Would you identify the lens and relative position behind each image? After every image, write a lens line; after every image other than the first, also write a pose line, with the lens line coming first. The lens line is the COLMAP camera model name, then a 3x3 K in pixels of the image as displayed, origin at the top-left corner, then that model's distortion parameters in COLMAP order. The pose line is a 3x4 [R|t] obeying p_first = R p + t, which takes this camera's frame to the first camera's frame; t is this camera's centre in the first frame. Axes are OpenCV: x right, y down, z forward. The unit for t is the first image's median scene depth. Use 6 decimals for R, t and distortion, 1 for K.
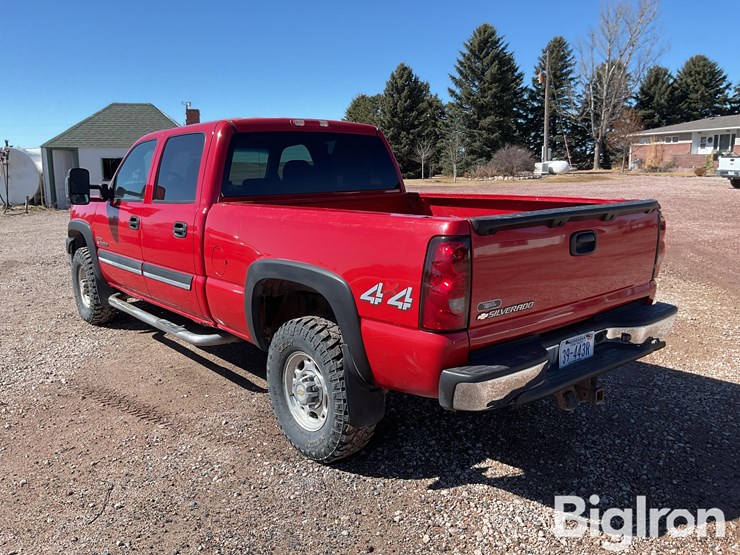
lens RADIAL K [[613.3, 0, 367.4], [0, 613.3, 274.1], [0, 0, 1]] dist [0.067298, -0.133984]
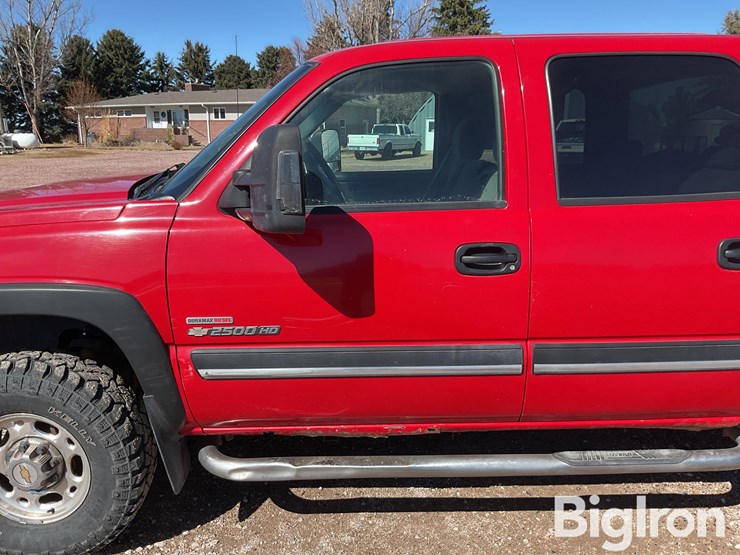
lens RADIAL K [[613.3, 0, 368.6], [0, 613.3, 272.3], [0, 0, 1]] dist [0.067298, -0.133984]
pose [[0.617886, -0.161143, 0.769578, -0.082680], [0.132482, 0.986116, 0.100116, -0.013924], [-0.775026, 0.040095, 0.630656, 0.088546]]
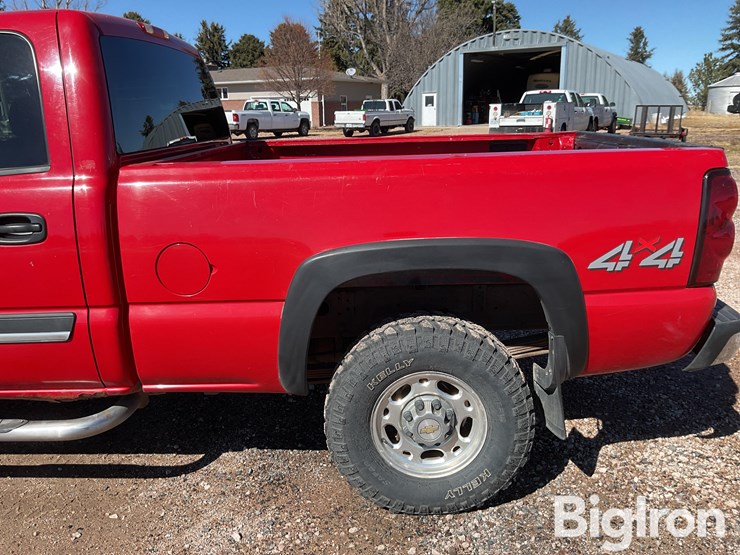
lens RADIAL K [[613.3, 0, 369.1], [0, 613.3, 274.3], [0, 0, 1]] dist [0.067298, -0.133984]
pose [[0.661656, -0.195177, 0.723959, -0.046002], [0.147278, 0.980548, 0.129749, -0.005610], [-0.735201, 0.020774, 0.677531, 0.043681]]
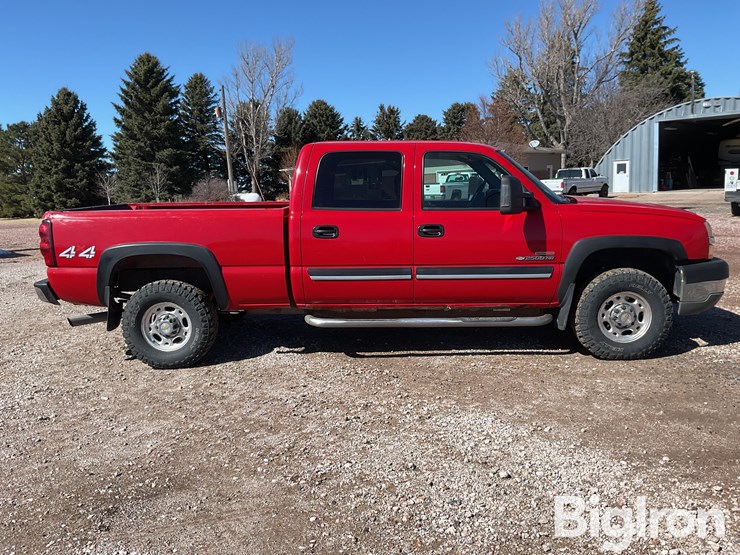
lens RADIAL K [[613.3, 0, 368.1], [0, 613.3, 272.3], [0, 0, 1]] dist [0.067298, -0.133984]
pose [[0.816900, -0.100339, 0.567984, -0.116482], [0.134726, 0.990705, -0.018753, -0.006727], [-0.560823, 0.091841, 0.822826, 0.059910]]
